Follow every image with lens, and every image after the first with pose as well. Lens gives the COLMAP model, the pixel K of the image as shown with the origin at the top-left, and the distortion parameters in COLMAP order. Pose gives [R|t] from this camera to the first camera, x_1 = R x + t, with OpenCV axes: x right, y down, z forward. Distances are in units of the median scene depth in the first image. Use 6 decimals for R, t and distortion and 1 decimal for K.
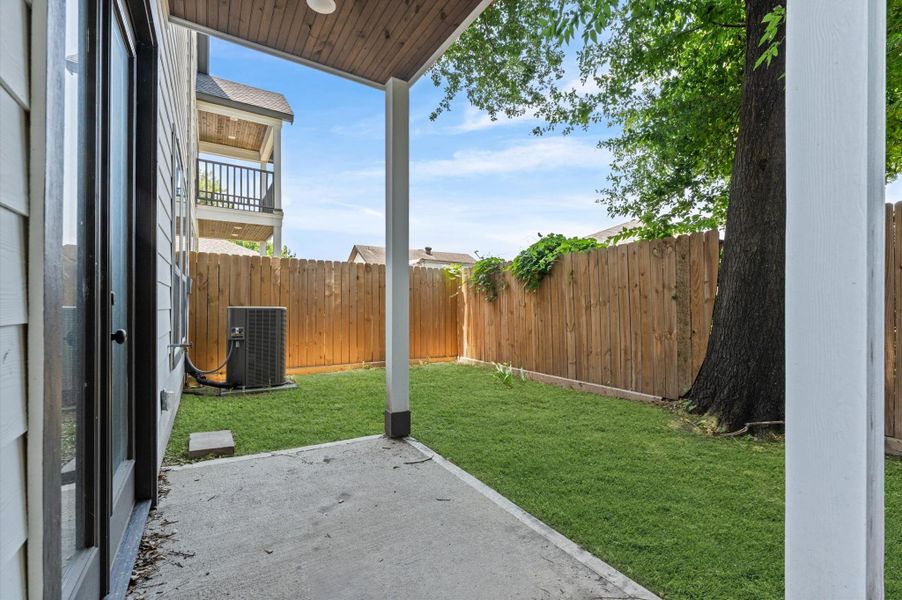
lens RADIAL K [[391.6, 0, 453.0], [0, 391.6, 306.5], [0, 0, 1]] dist [0.000051, -0.000065]
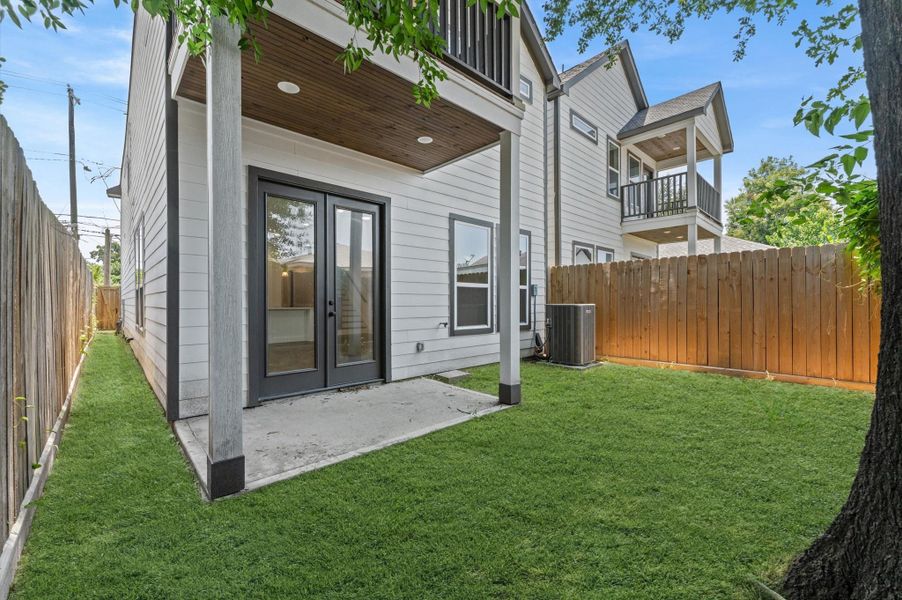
lens RADIAL K [[372.5, 0, 451.9], [0, 372.5, 302.6], [0, 0, 1]] dist [0.000206, -0.000095]
pose [[0.191354, -0.005189, -0.981507, 0.552518], [0.004482, 0.999980, -0.004413, 0.000016], [0.981511, -0.003555, 0.191374, 0.307908]]
